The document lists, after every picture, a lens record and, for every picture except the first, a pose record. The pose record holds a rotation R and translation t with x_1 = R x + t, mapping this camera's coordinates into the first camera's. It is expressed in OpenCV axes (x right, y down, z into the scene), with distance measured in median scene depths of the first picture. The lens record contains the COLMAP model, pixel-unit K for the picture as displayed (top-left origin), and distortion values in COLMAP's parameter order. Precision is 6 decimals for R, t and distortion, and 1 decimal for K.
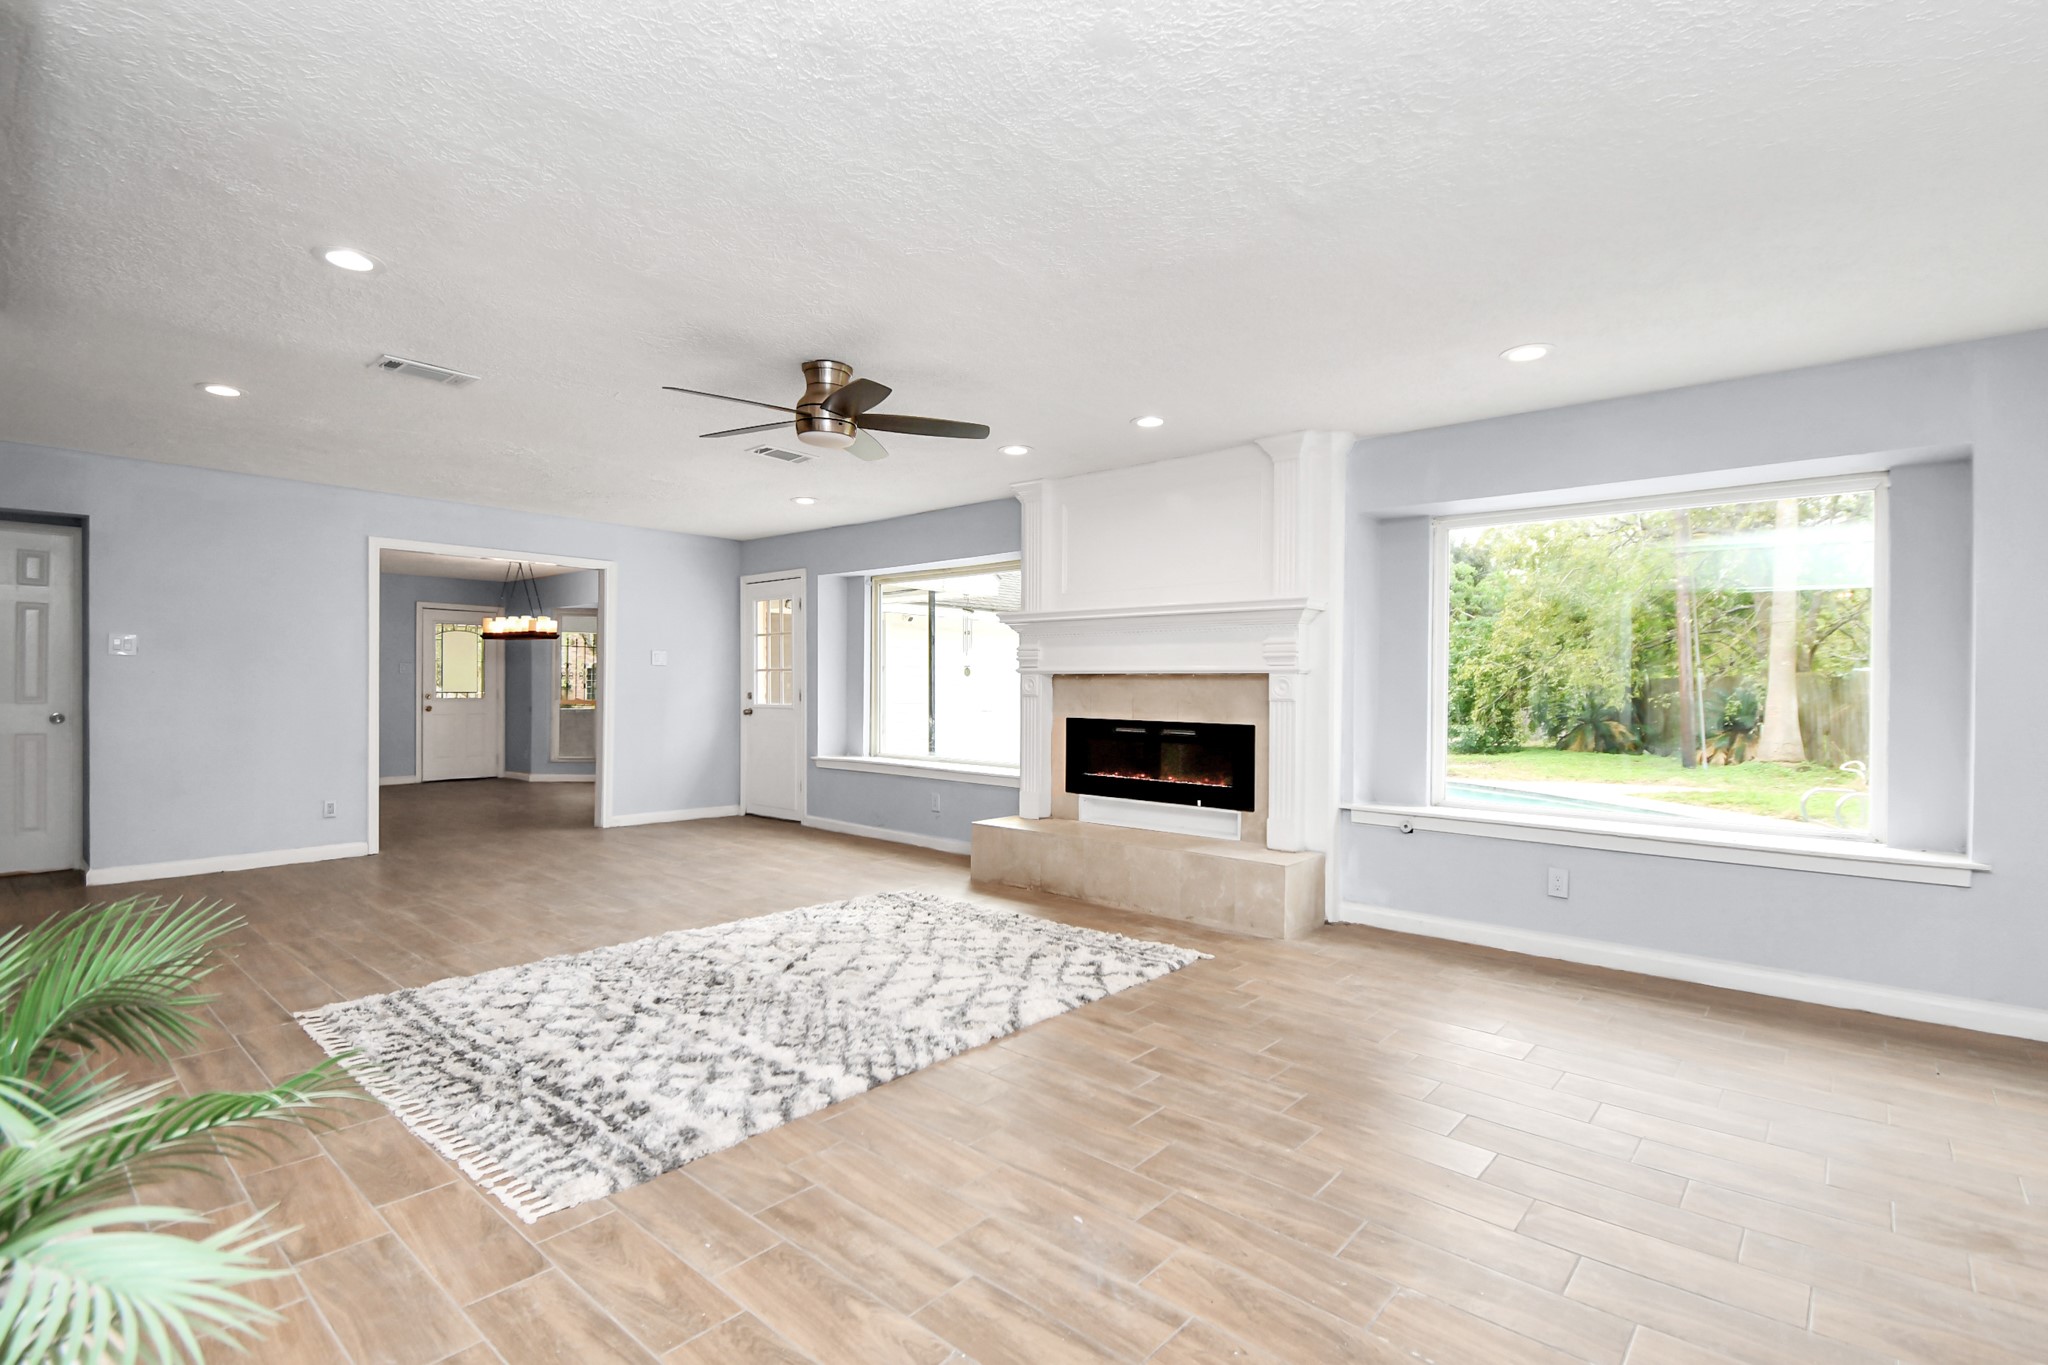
lens RADIAL K [[962.4, 0, 1012.4], [0, 962.4, 697.5], [0, 0, 1]] dist [0.021935, -0.026406]
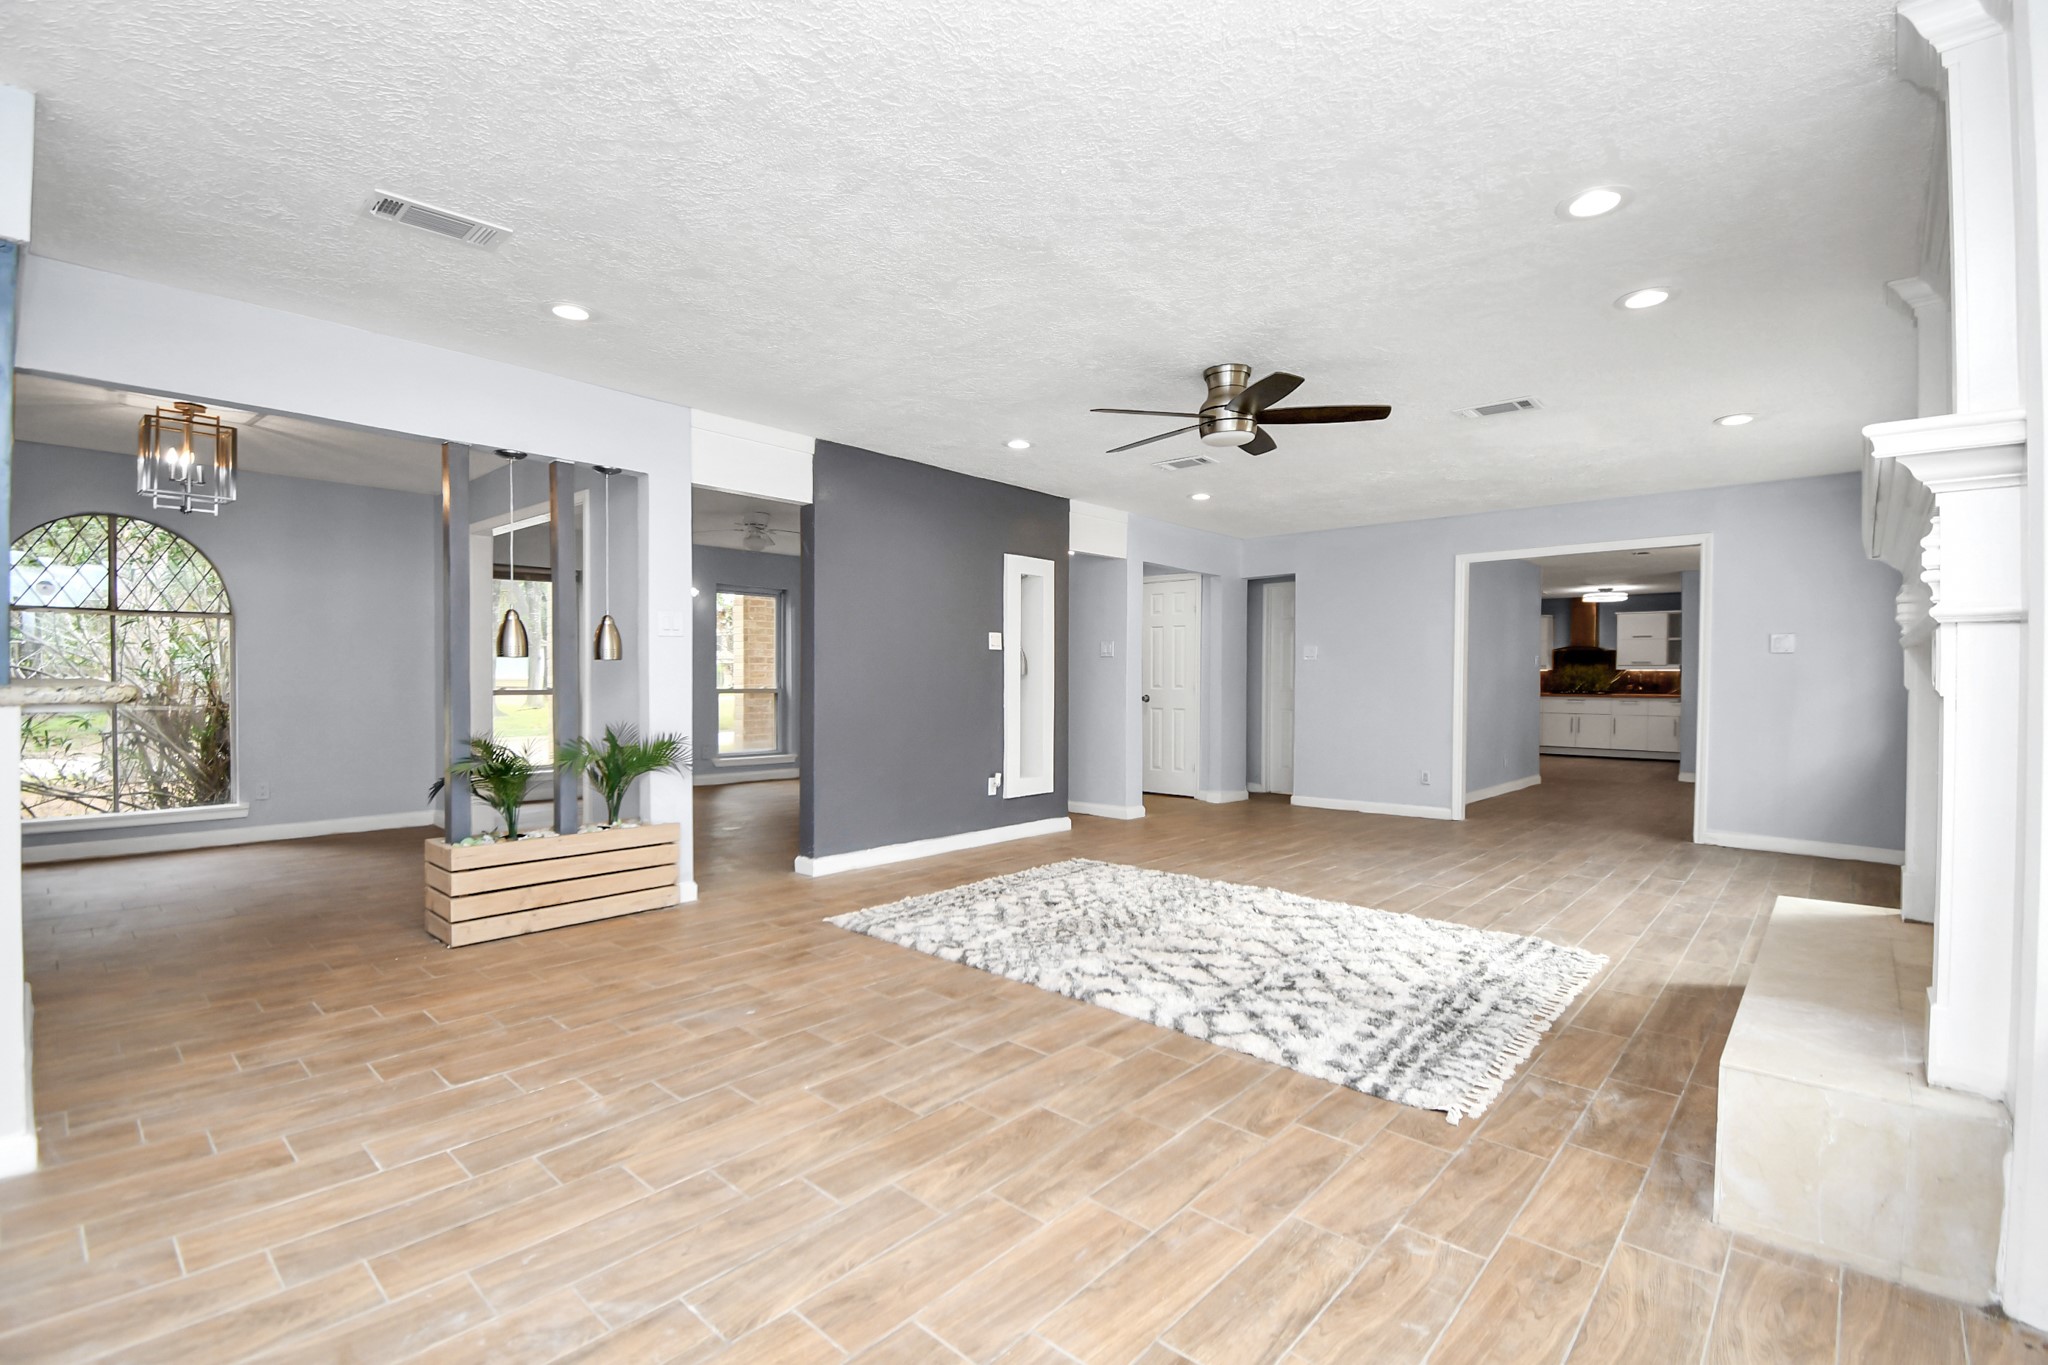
lens RADIAL K [[907.2, 0, 976.0], [0, 907.2, 684.6], [0, 0, 1]] dist [0.014063, -0.021668]
pose [[-0.041025, 0.000558, -0.999158, 0.822418], [-0.016875, 0.999857, 0.001251, 0.006895], [0.999016, 0.016913, -0.041010, 0.775214]]
